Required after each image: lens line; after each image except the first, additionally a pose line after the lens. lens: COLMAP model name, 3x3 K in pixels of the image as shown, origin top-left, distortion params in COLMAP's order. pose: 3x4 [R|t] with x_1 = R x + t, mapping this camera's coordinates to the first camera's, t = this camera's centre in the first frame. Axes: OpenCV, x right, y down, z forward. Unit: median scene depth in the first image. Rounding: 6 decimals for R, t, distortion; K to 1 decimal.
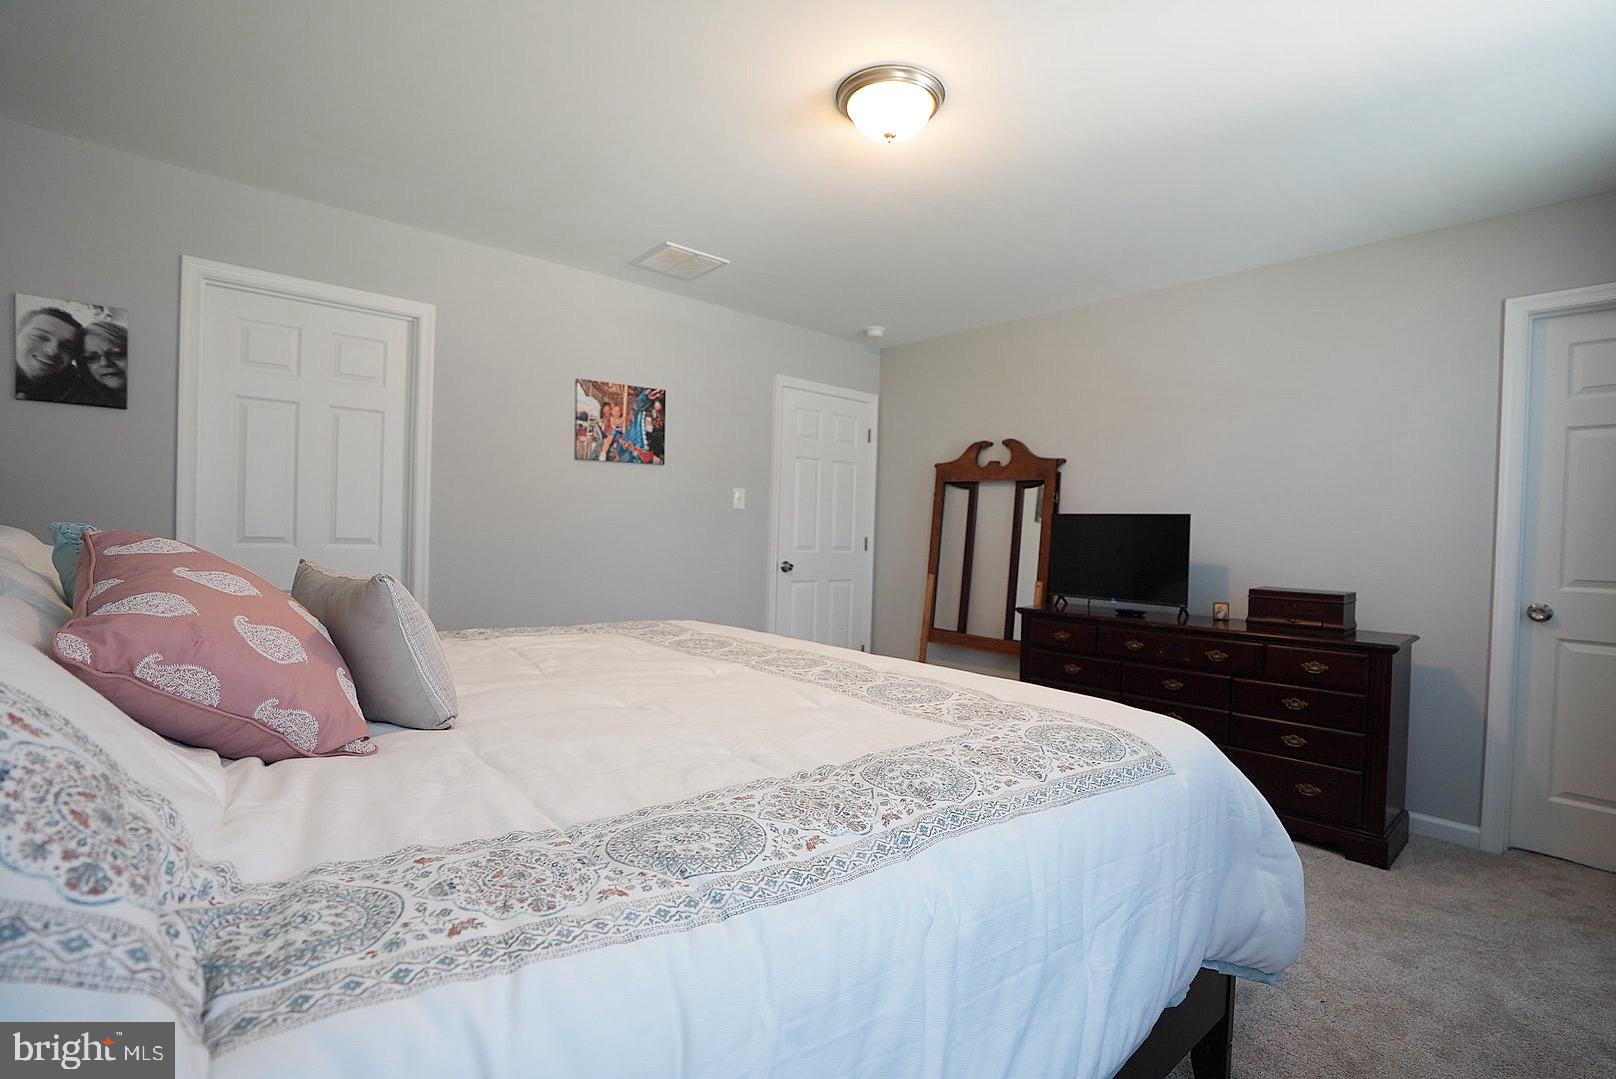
lens RADIAL K [[752.5, 0, 811.8], [0, 752.5, 544.4], [0, 0, 1]] dist [-0.066220, 0.025036]
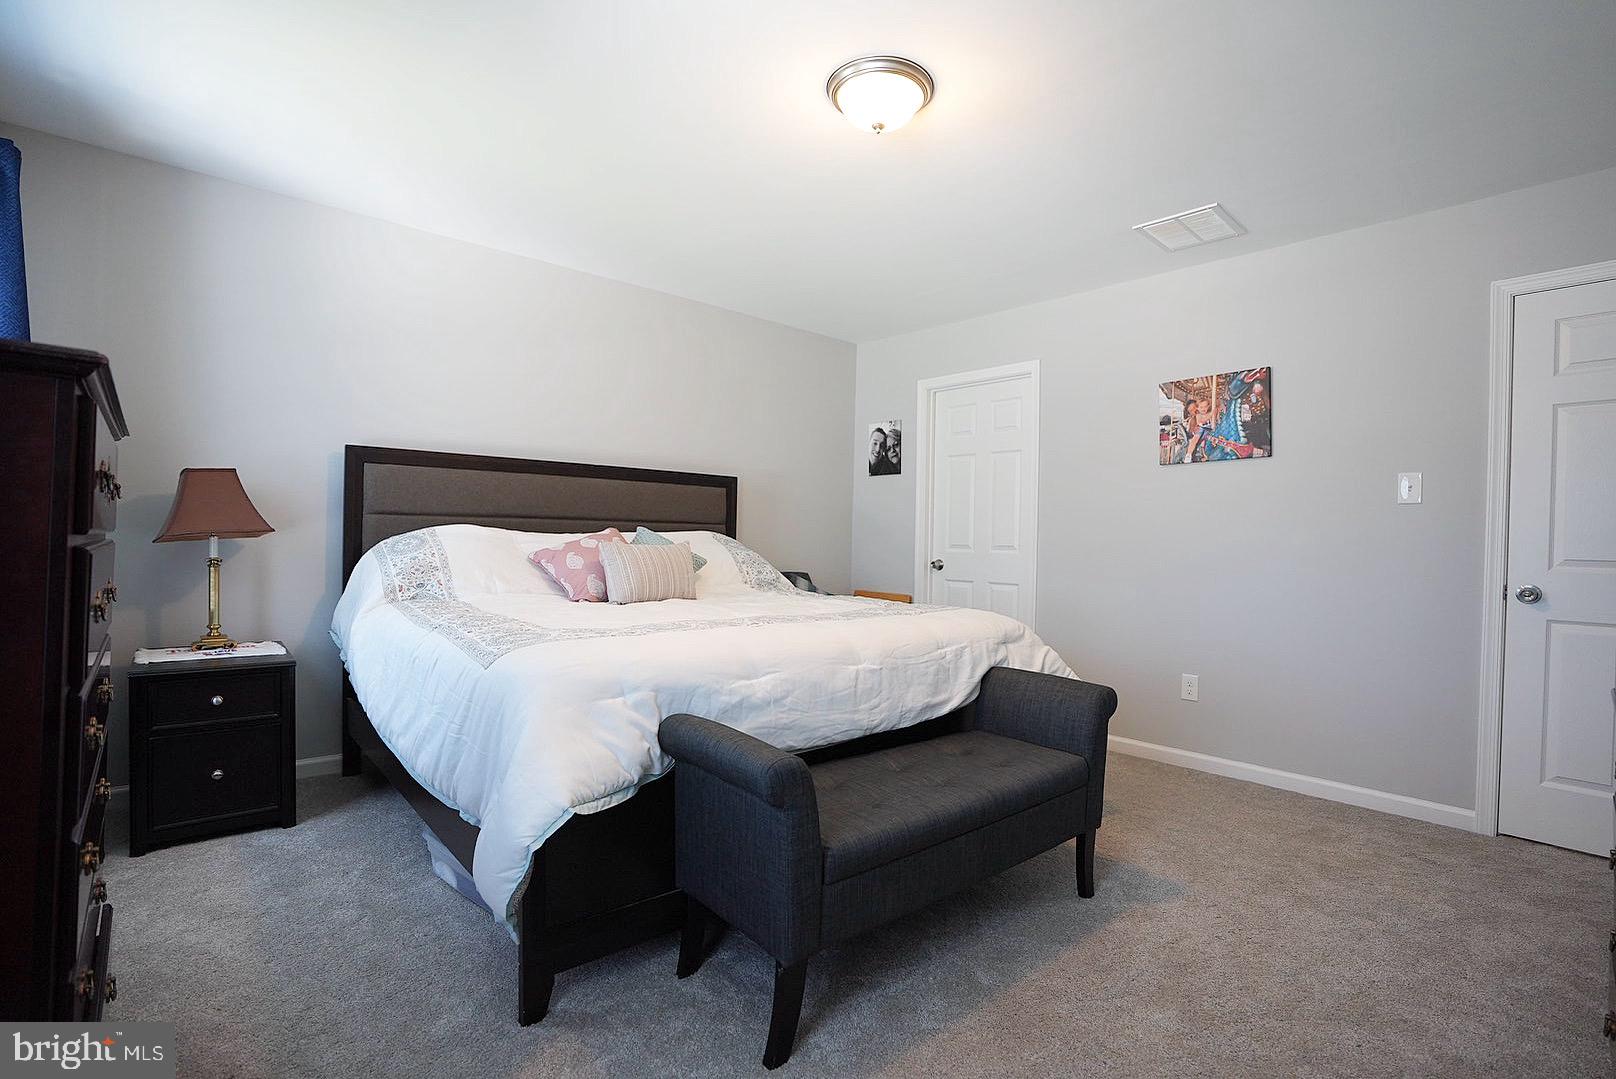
lens RADIAL K [[752.5, 0, 814.9], [0, 752.5, 538.7], [0, 0, 1]] dist [-0.066220, 0.025036]
pose [[0.013457, -0.016715, -0.999770, 0.635754], [-0.020311, 0.999649, -0.016986, 0.008296], [0.999703, 0.020535, 0.013112, 0.518201]]
